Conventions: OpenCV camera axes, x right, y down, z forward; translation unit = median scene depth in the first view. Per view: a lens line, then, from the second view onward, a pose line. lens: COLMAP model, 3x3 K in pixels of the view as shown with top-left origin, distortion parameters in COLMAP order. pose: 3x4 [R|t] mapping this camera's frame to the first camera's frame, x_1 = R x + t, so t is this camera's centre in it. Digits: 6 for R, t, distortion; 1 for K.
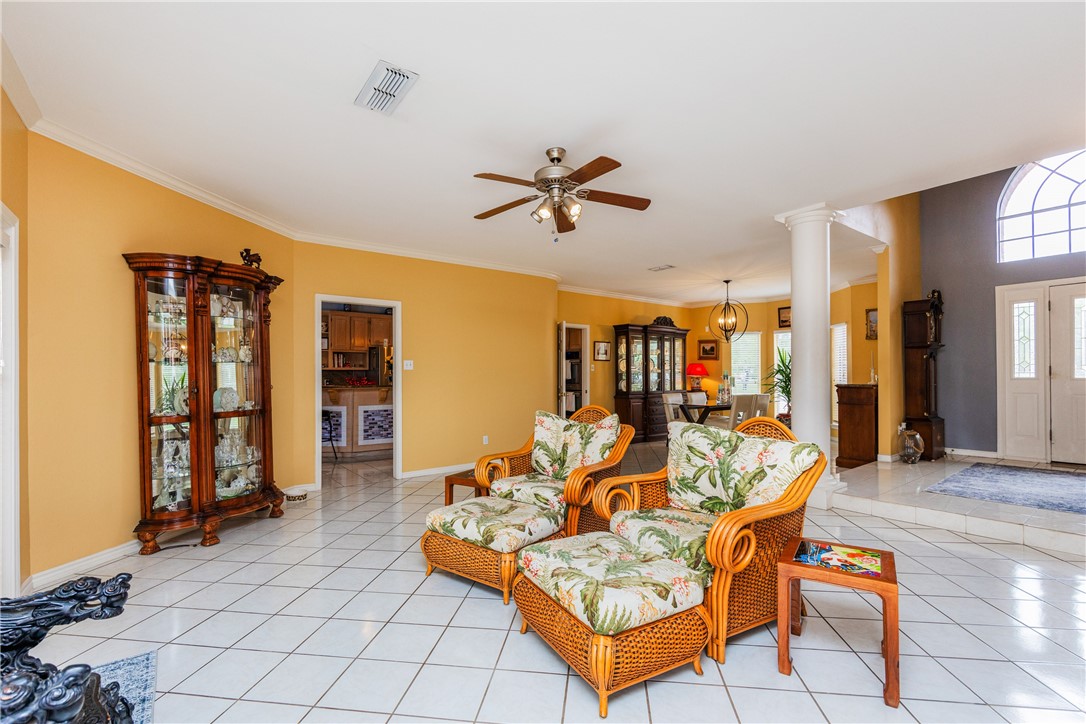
lens RADIAL K [[479.8, 0, 536.9], [0, 479.8, 371.2], [0, 0, 1]] dist [-0.003006, -0.000355]
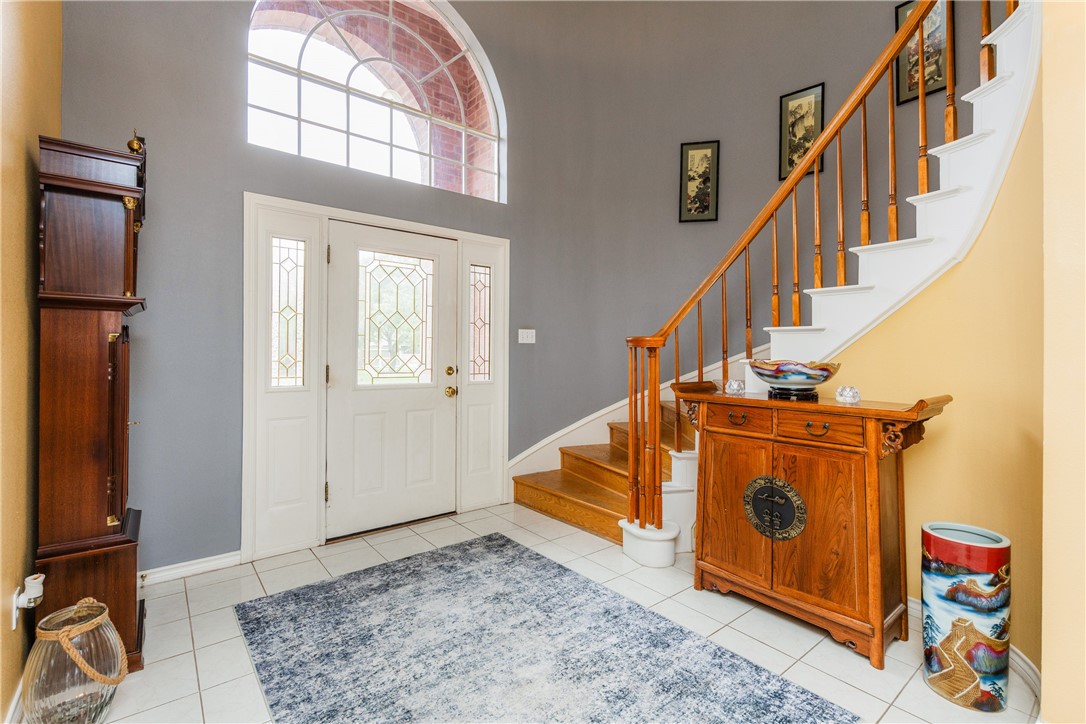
lens RADIAL K [[479.8, 0, 541.7], [0, 479.8, 356.3], [0, 0, 1]] dist [-0.003006, -0.000355]
pose [[-0.028623, -0.000924, 0.999590, 0.499560], [-0.016023, 0.999872, 0.000466, -0.023762], [-0.999462, -0.016003, -0.028634, 0.741308]]
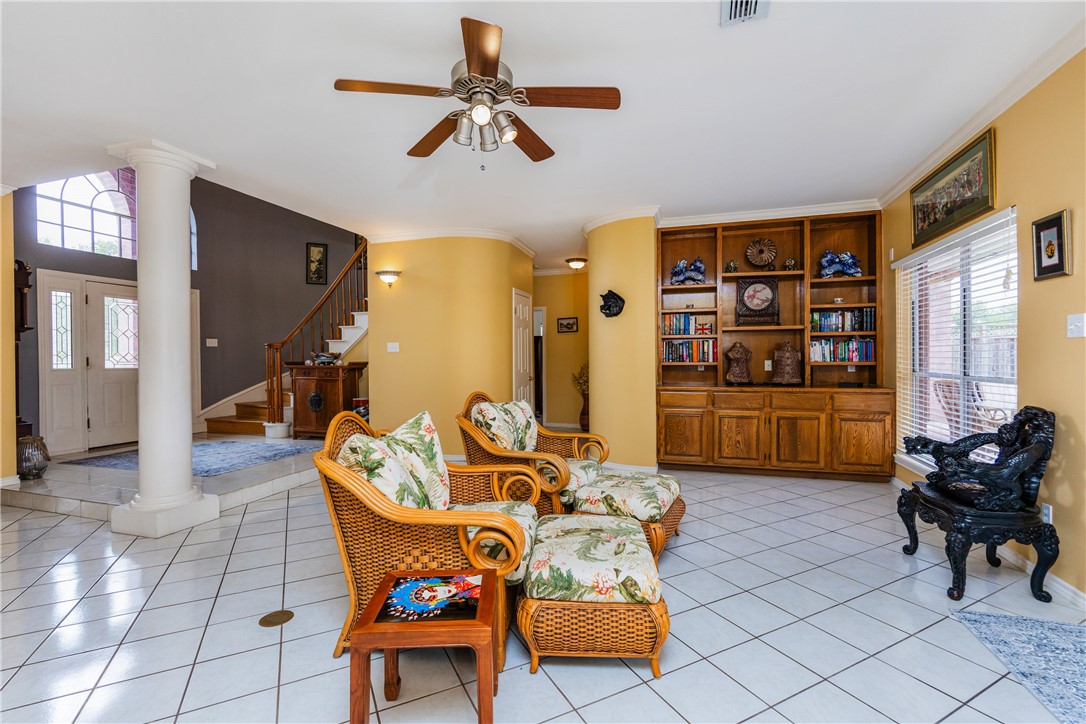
lens RADIAL K [[479.8, 0, 543.4], [0, 479.8, 364.5], [0, 0, 1]] dist [-0.003006, -0.000355]
pose [[-0.577844, -0.001854, 0.816145, -0.340520], [0.001154, 0.999995, 0.003088, 0.002888], [-0.816147, 0.002726, -0.577838, 0.759932]]
